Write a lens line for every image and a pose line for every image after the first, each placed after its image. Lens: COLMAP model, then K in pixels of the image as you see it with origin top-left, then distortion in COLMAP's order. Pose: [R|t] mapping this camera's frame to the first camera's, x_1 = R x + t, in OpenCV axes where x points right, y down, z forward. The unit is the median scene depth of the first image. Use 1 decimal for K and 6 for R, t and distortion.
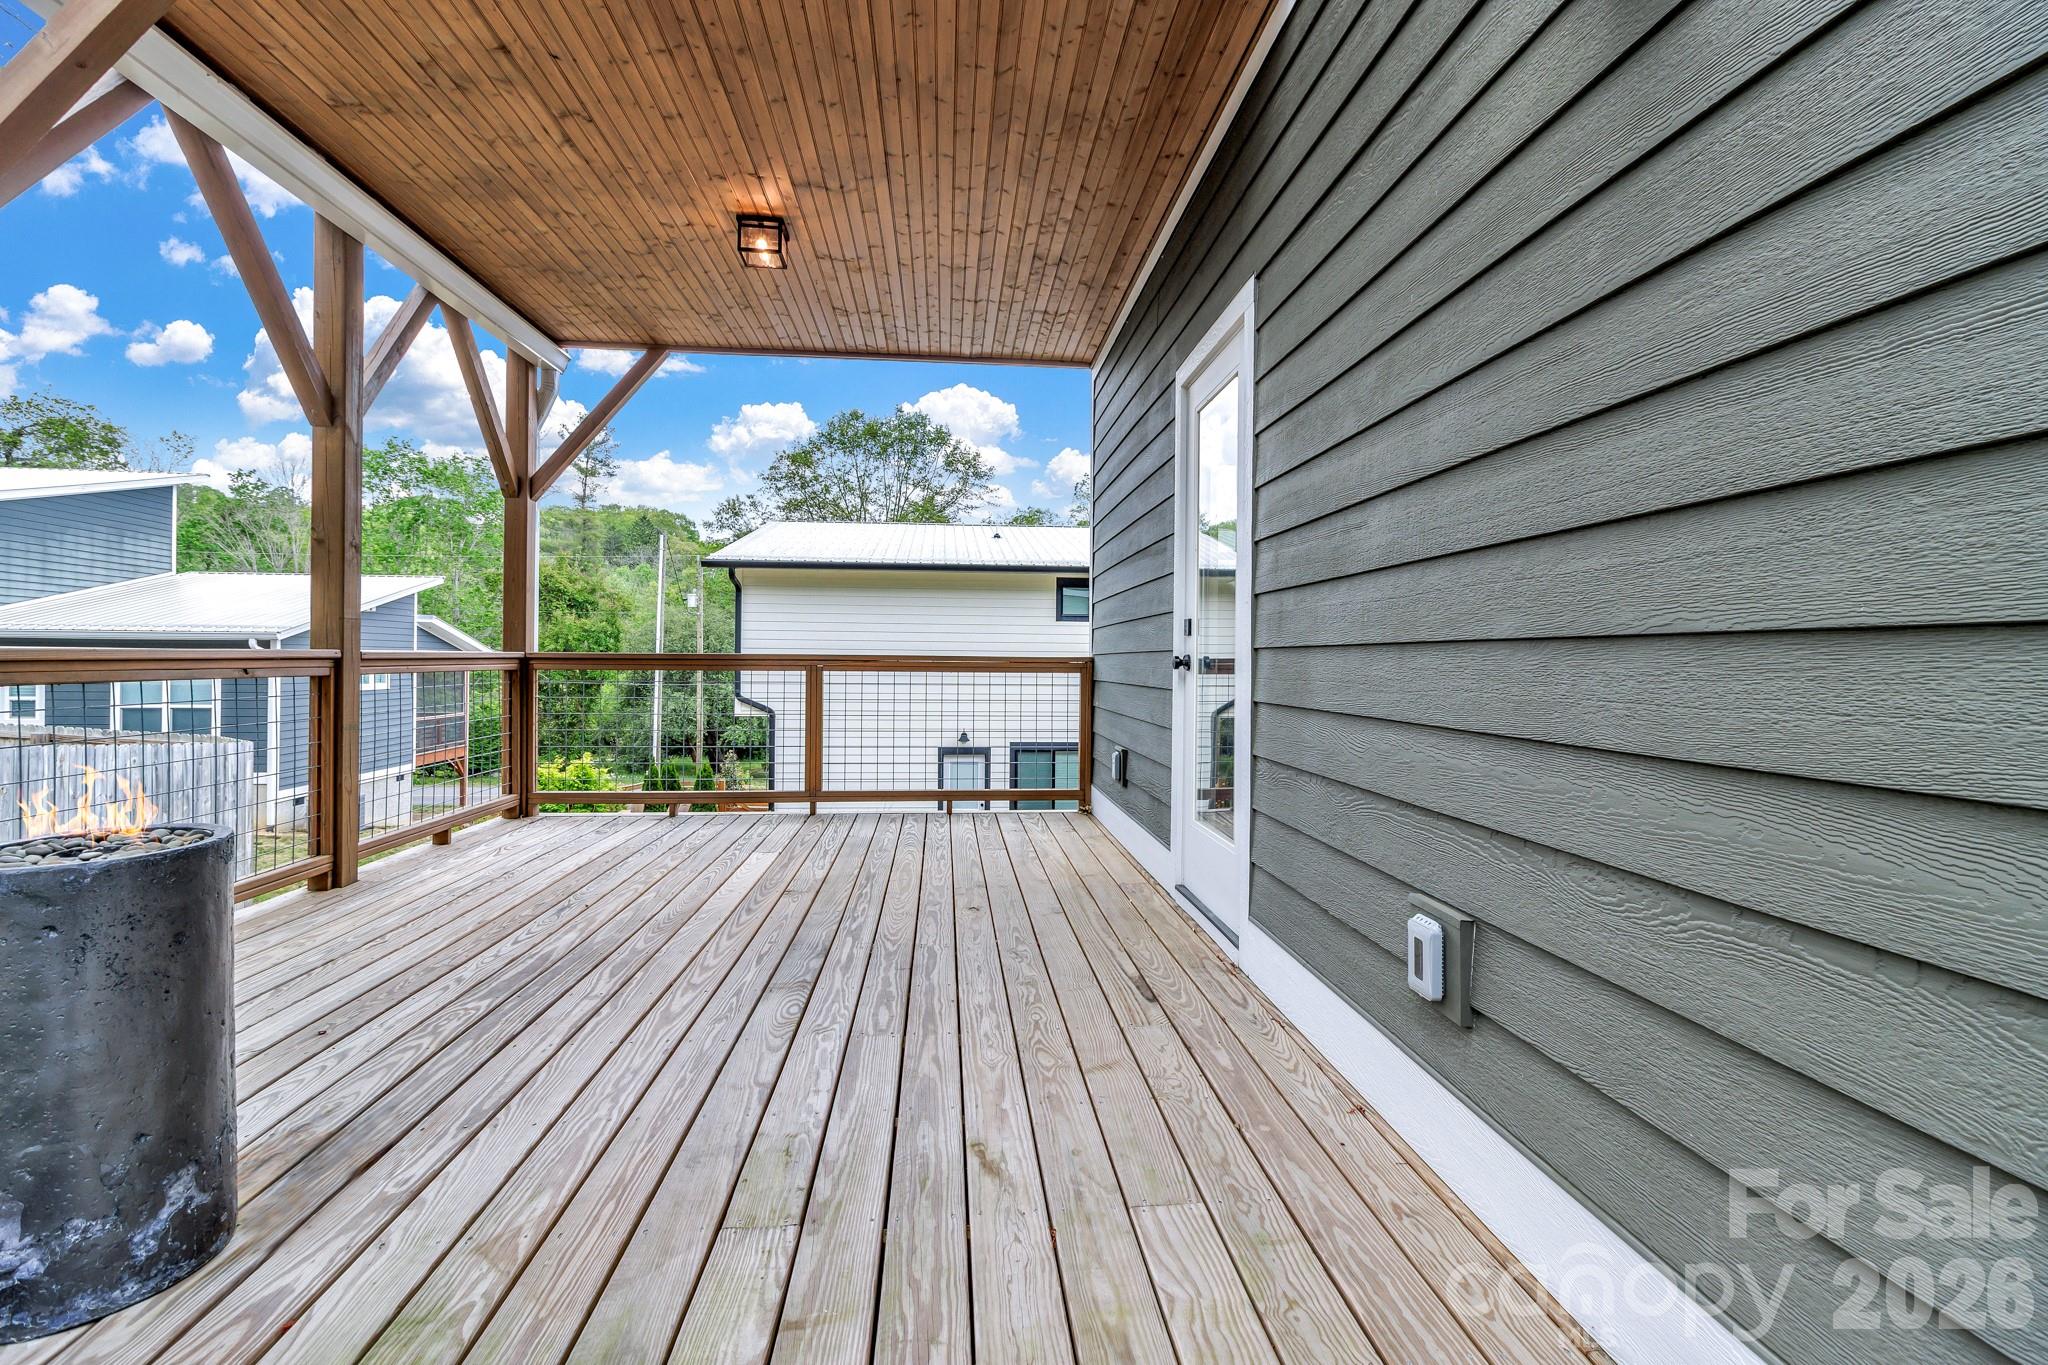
lens RADIAL K [[949.2, 0, 1049.6], [0, 949.2, 643.3], [0, 0, 1]] dist [0.000323, 0.000062]
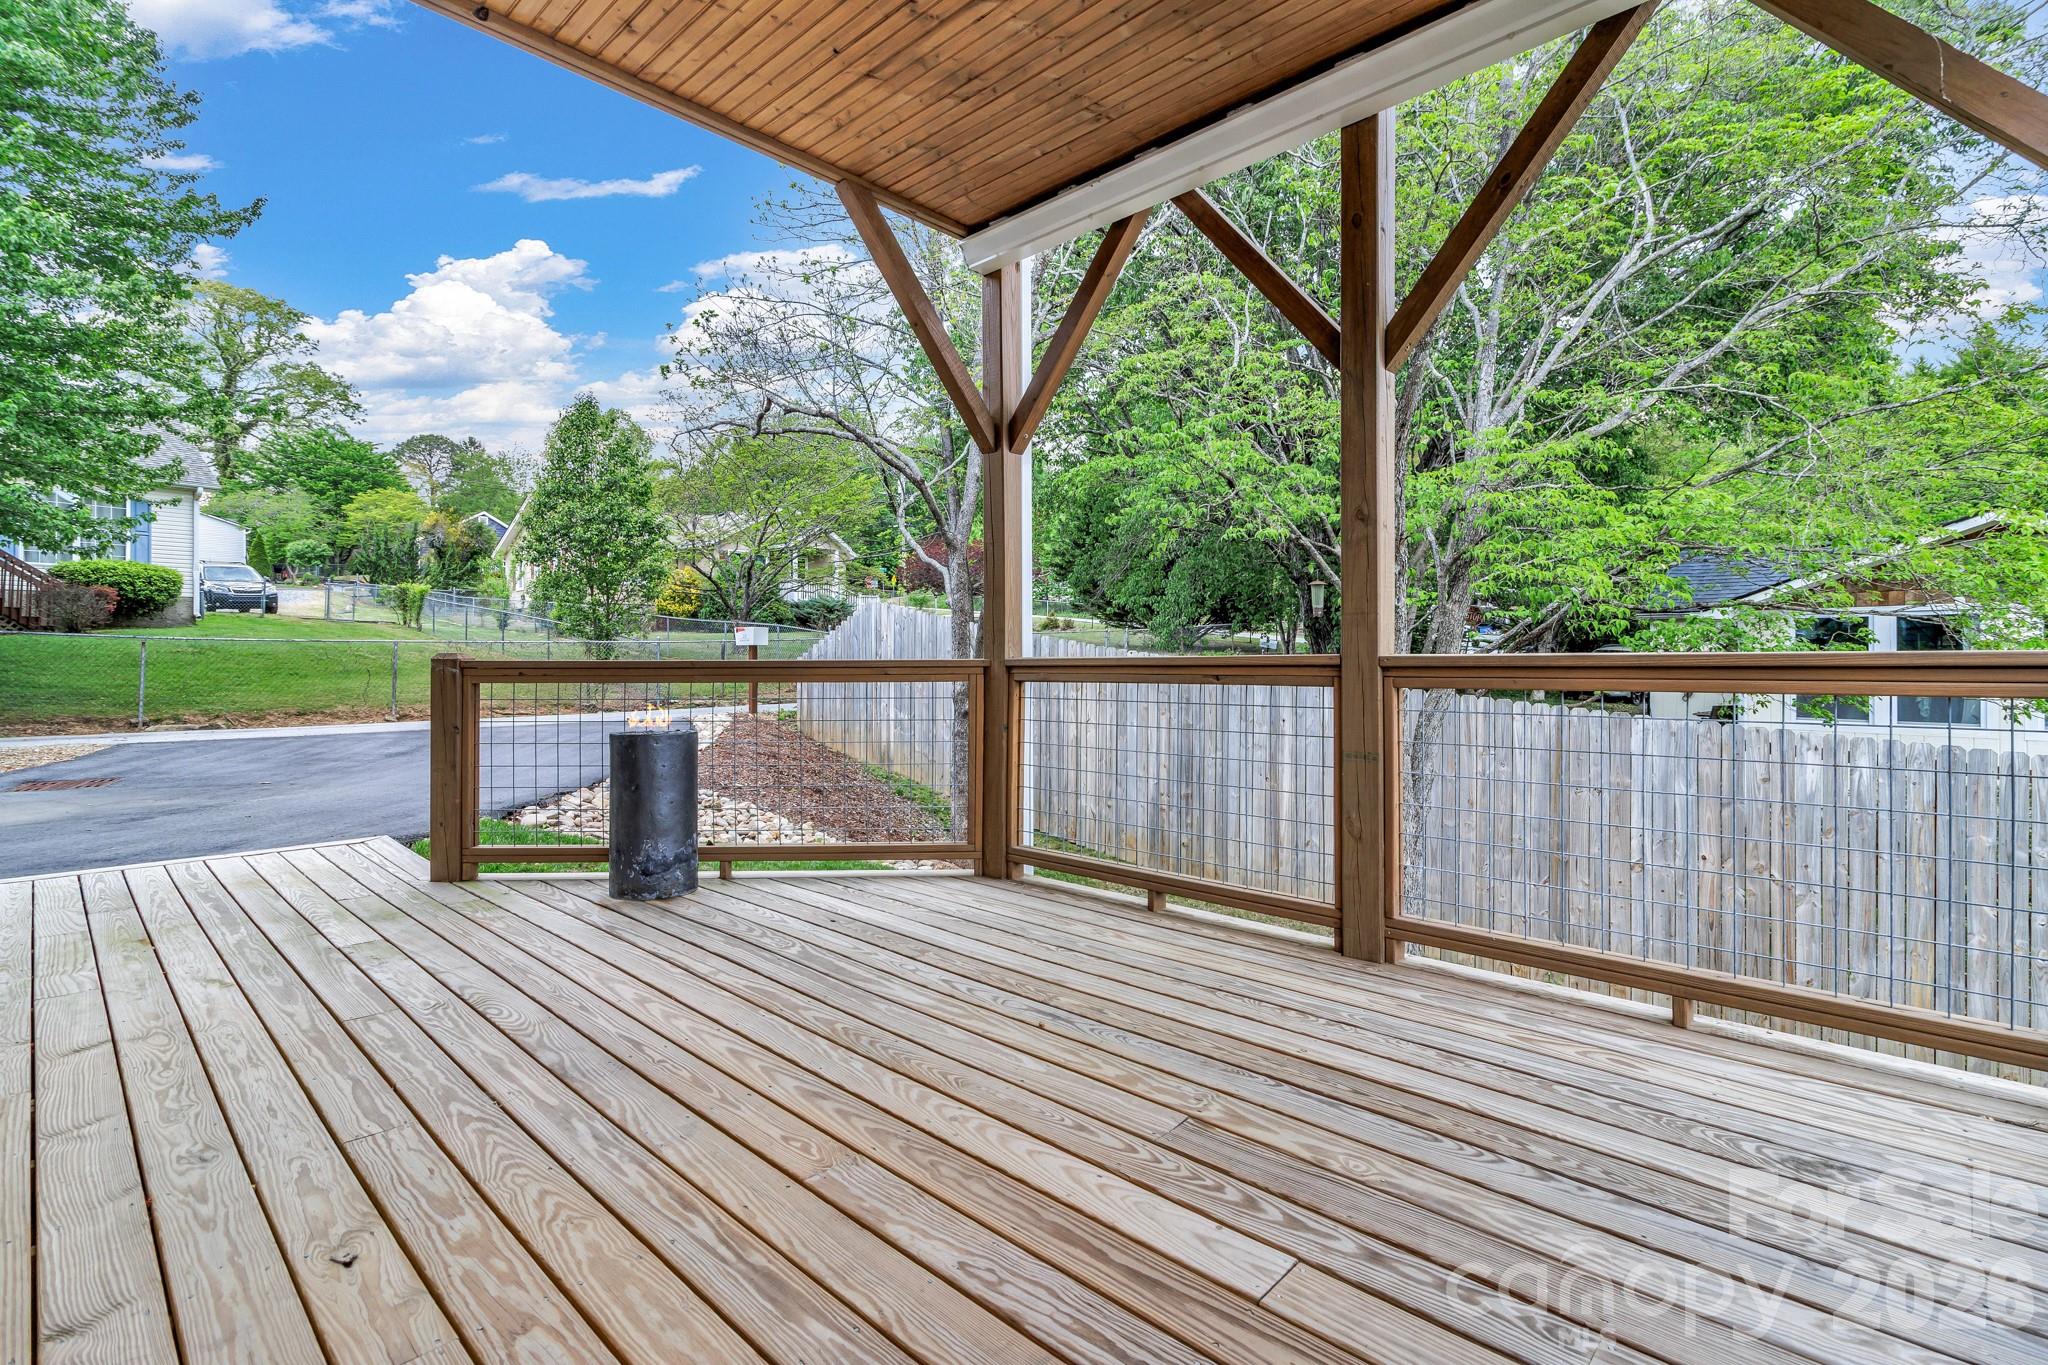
lens RADIAL K [[949.2, 0, 1023.7], [0, 949.2, 674.2], [0, 0, 1]] dist [0.000323, 0.000062]
pose [[-0.768007, 0.001694, -0.640440, -0.063293], [0.004735, 0.999984, -0.003034, 0.039750], [0.640424, -0.005363, -0.768002, 2.249627]]
